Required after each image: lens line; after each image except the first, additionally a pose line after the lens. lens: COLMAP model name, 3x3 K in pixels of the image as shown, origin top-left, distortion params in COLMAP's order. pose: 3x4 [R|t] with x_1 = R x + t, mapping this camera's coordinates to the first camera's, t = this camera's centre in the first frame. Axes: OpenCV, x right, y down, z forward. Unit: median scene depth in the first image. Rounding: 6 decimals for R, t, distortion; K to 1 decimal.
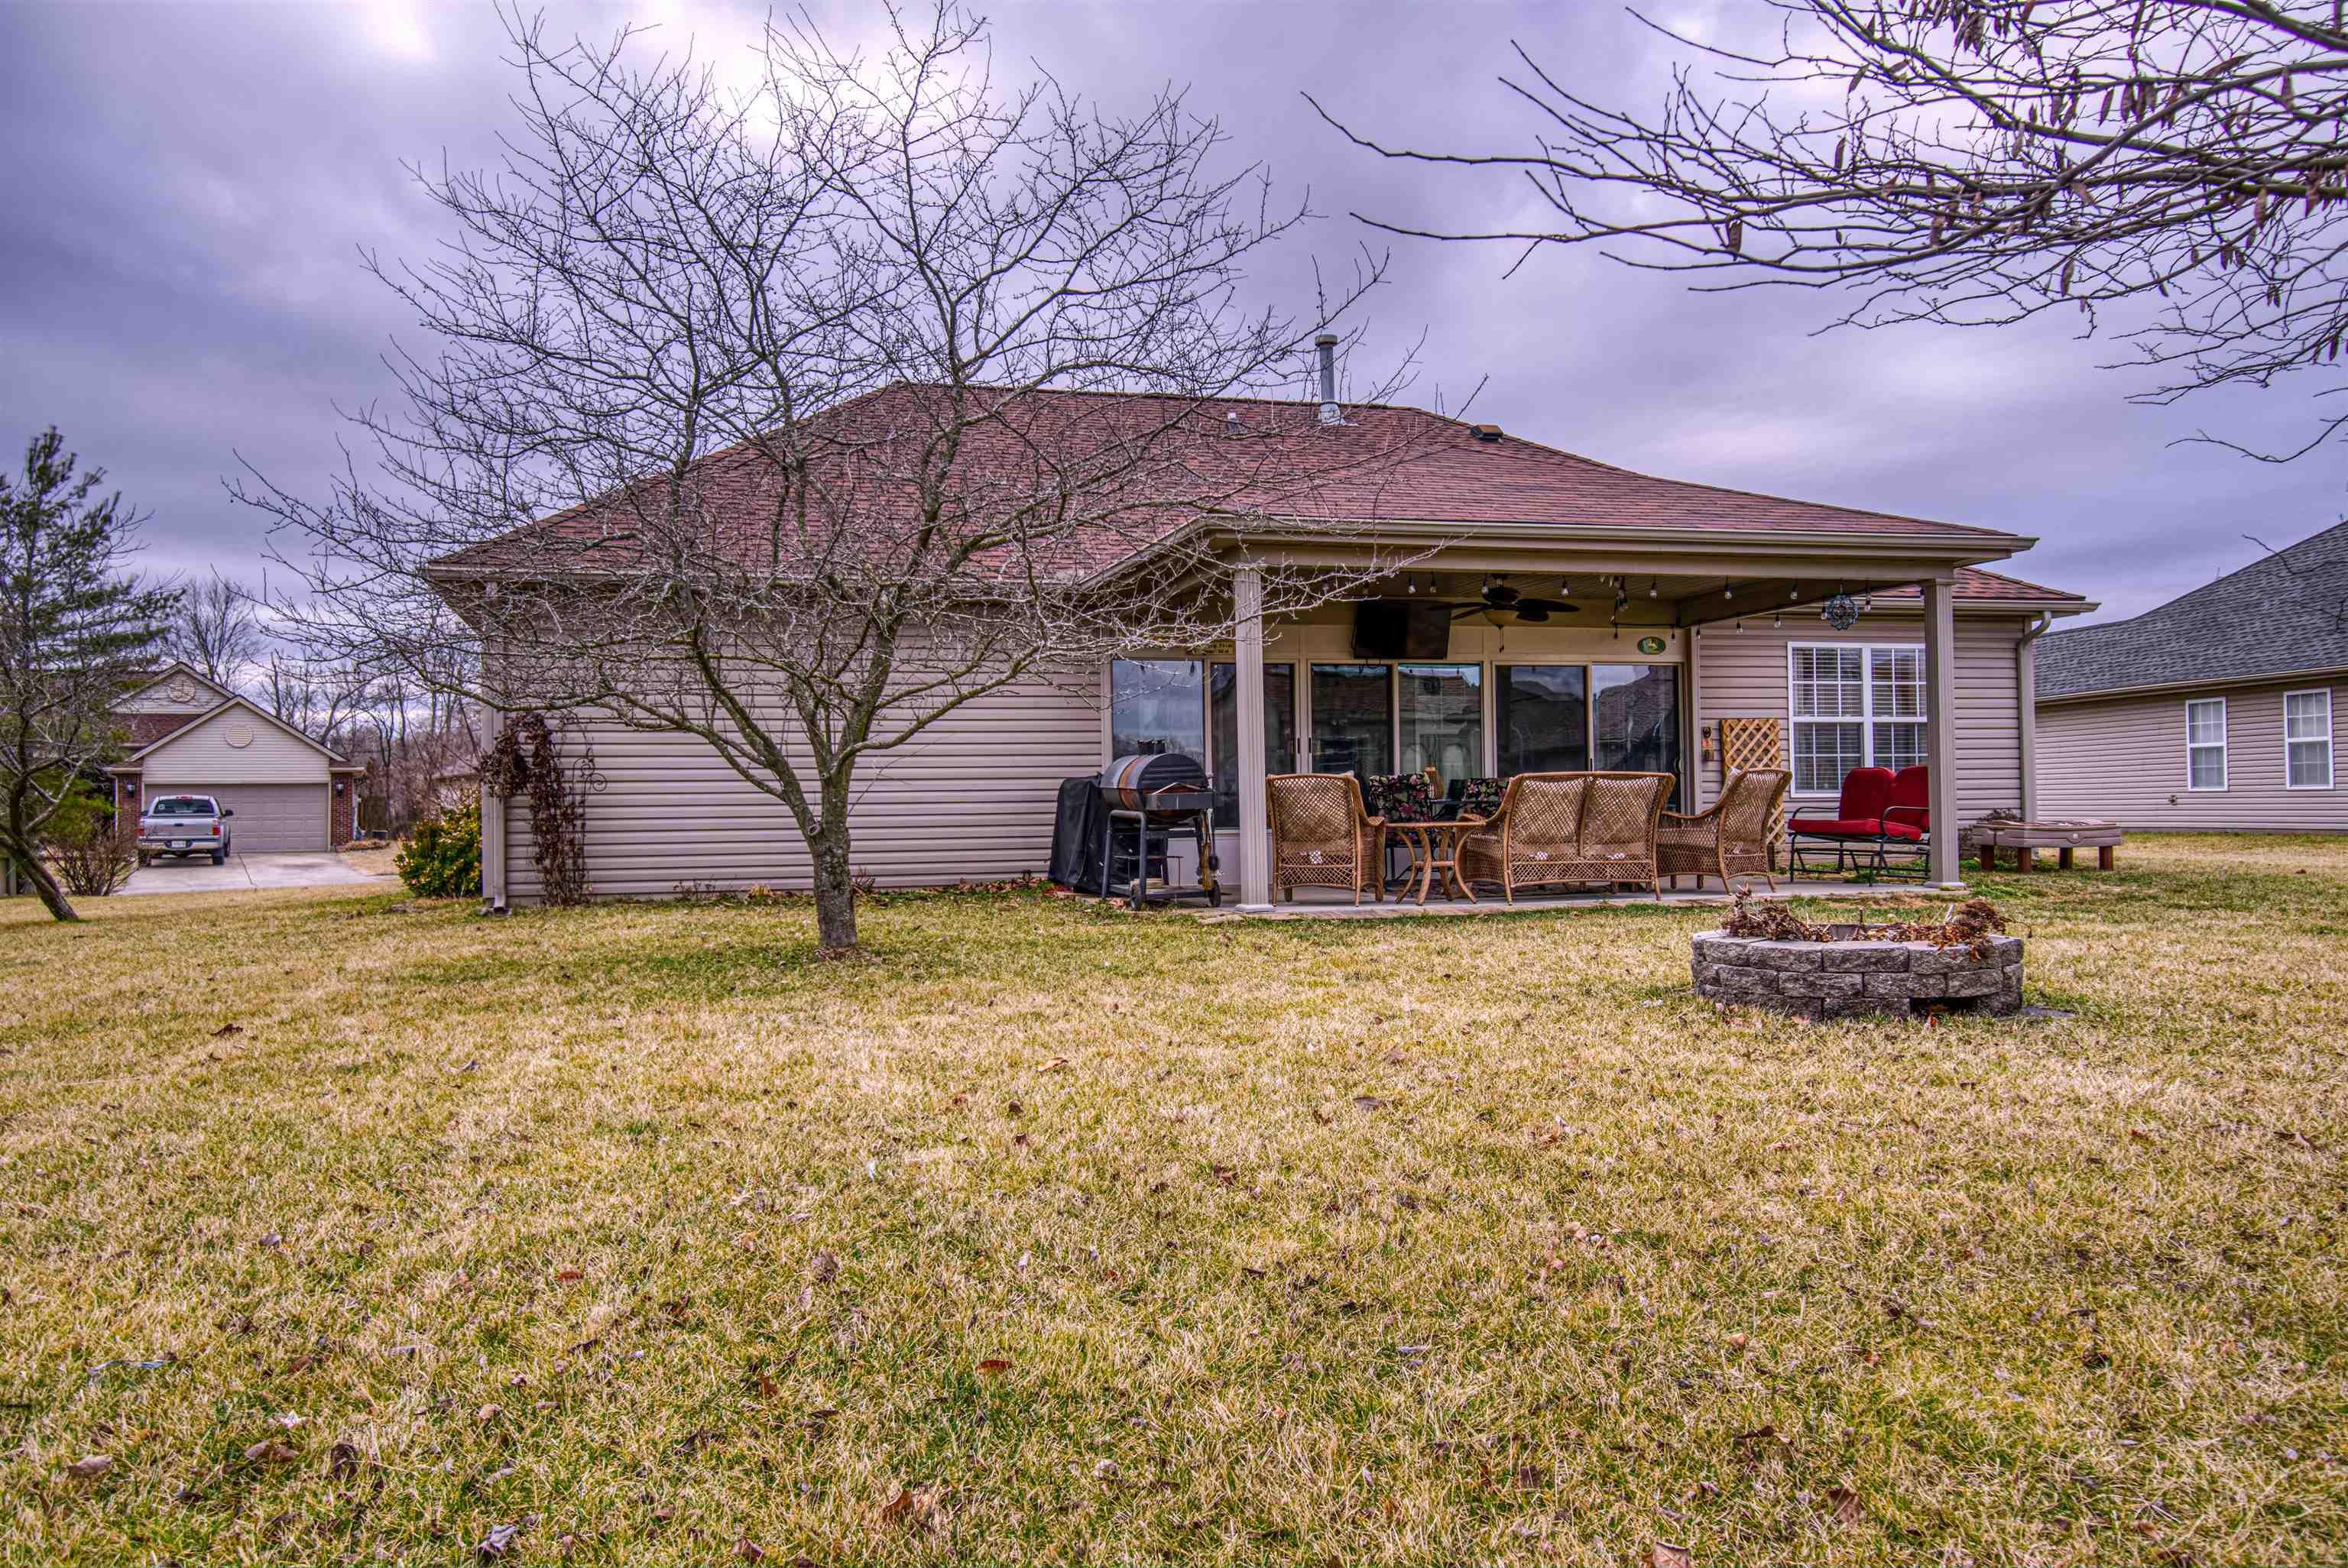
lens RADIAL K [[1749.6, 0, 1174.0], [0, 1749.6, 784.0], [0, 0, 1]] dist [0.034007, 0.002241]
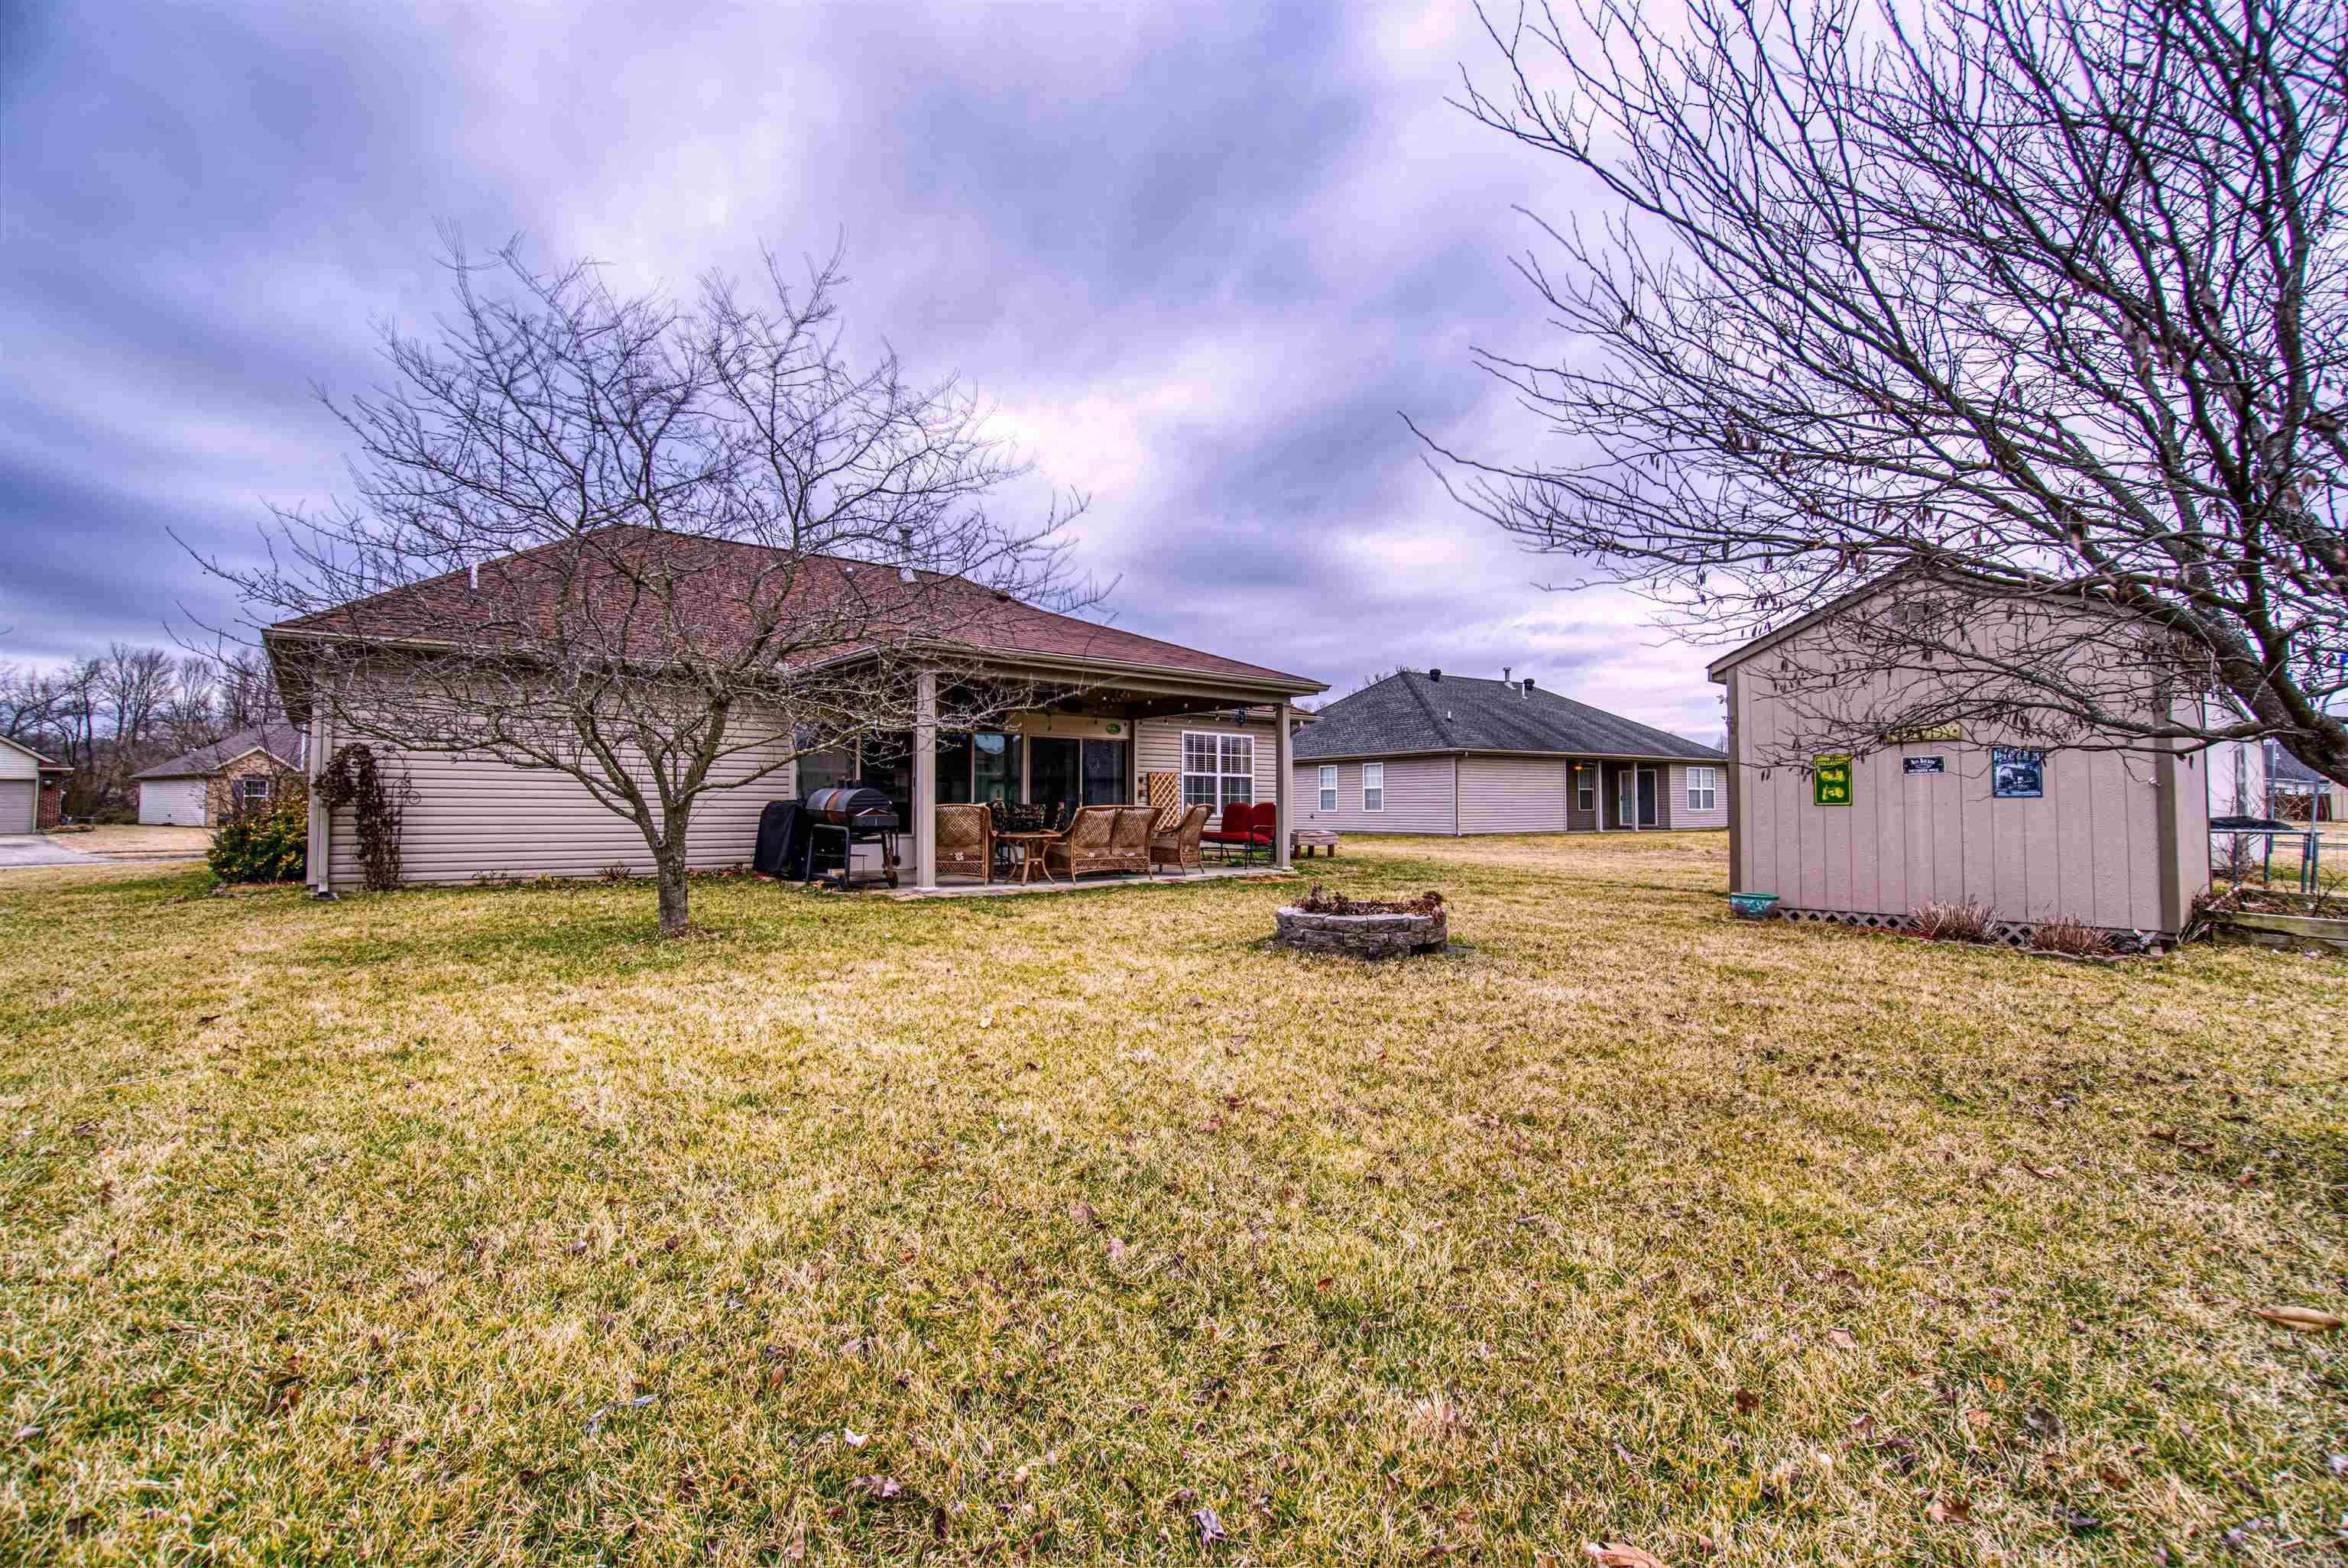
lens RADIAL K [[1024.7, 0, 1166.5], [0, 1024.7, 768.7], [0, 0, 1]] dist [-0.066299, 0.023699]
pose [[0.906699, 0.030865, 0.420648, -0.126110], [-0.020238, 0.999354, -0.029704, -0.012241], [-0.421293, 0.018420, 0.906737, 0.068829]]
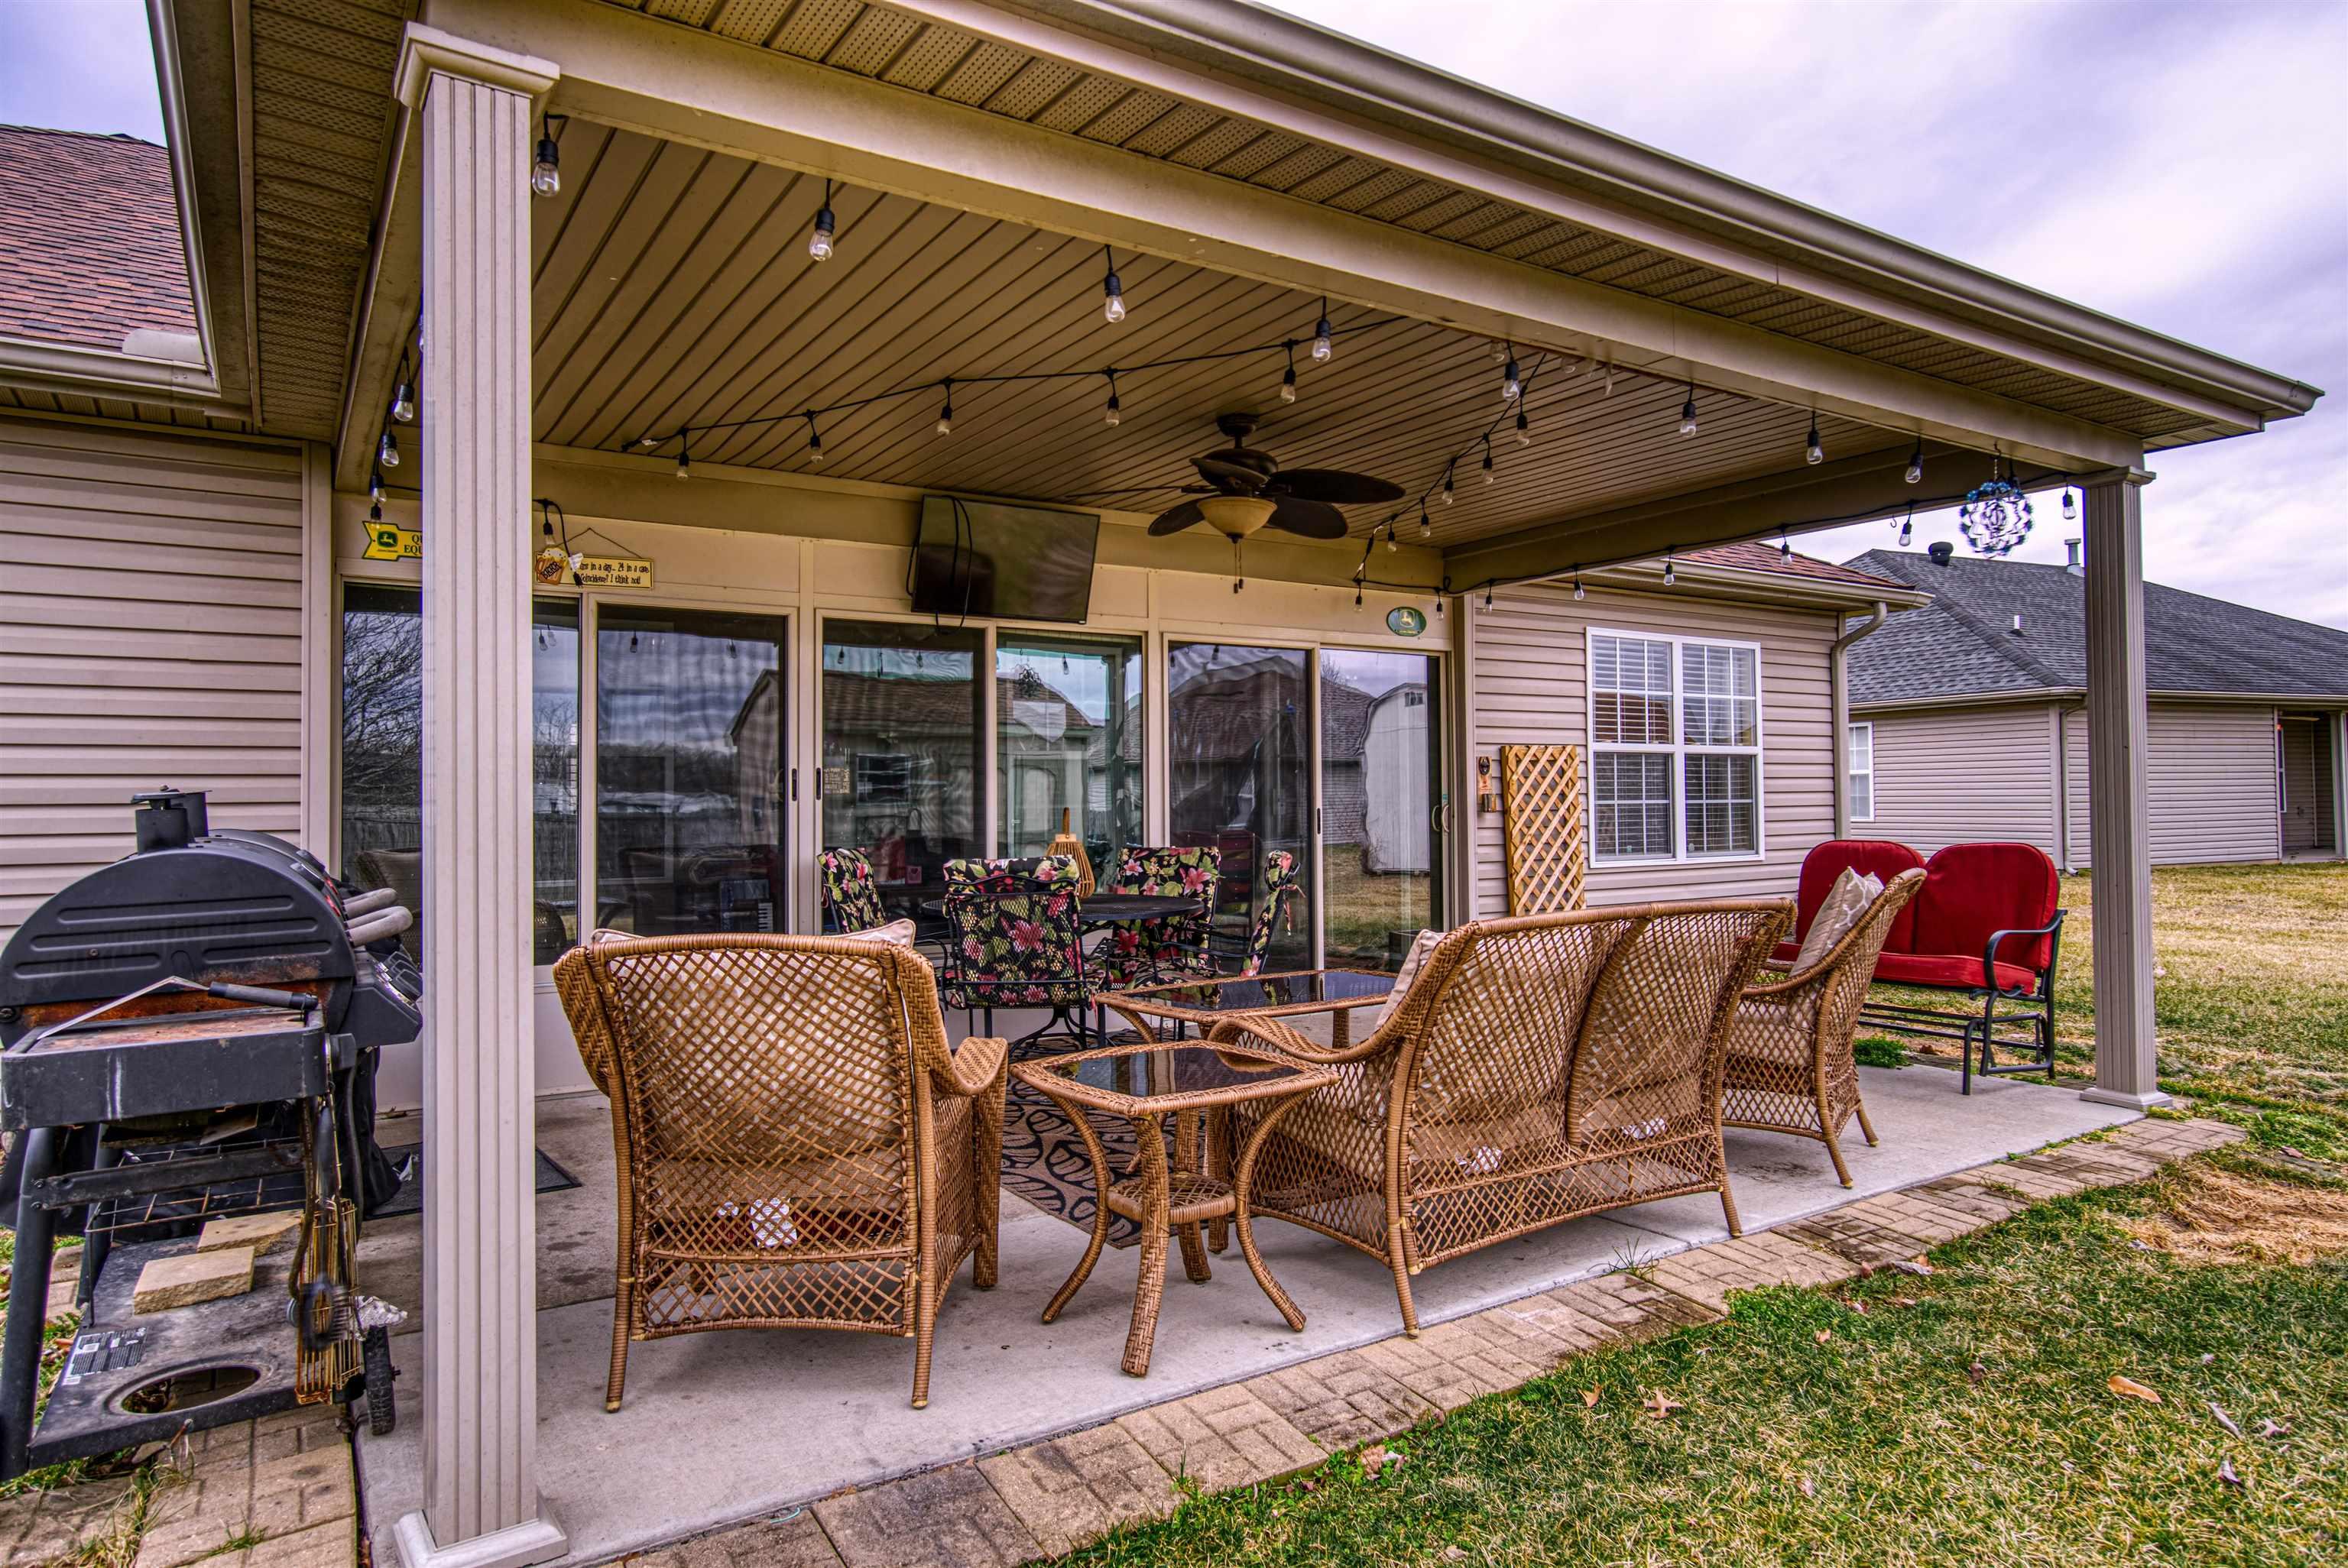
lens RADIAL K [[1378.7, 0, 1174.0], [0, 1378.7, 784.0], [0, 0, 1]] dist [-0.000483, -0.000709]
pose [[0.956193, 0.009913, 0.292568, 0.067266], [-0.009852, 0.999950, -0.001681, -0.025038], [-0.292570, -0.001275, 0.956243, 0.672145]]
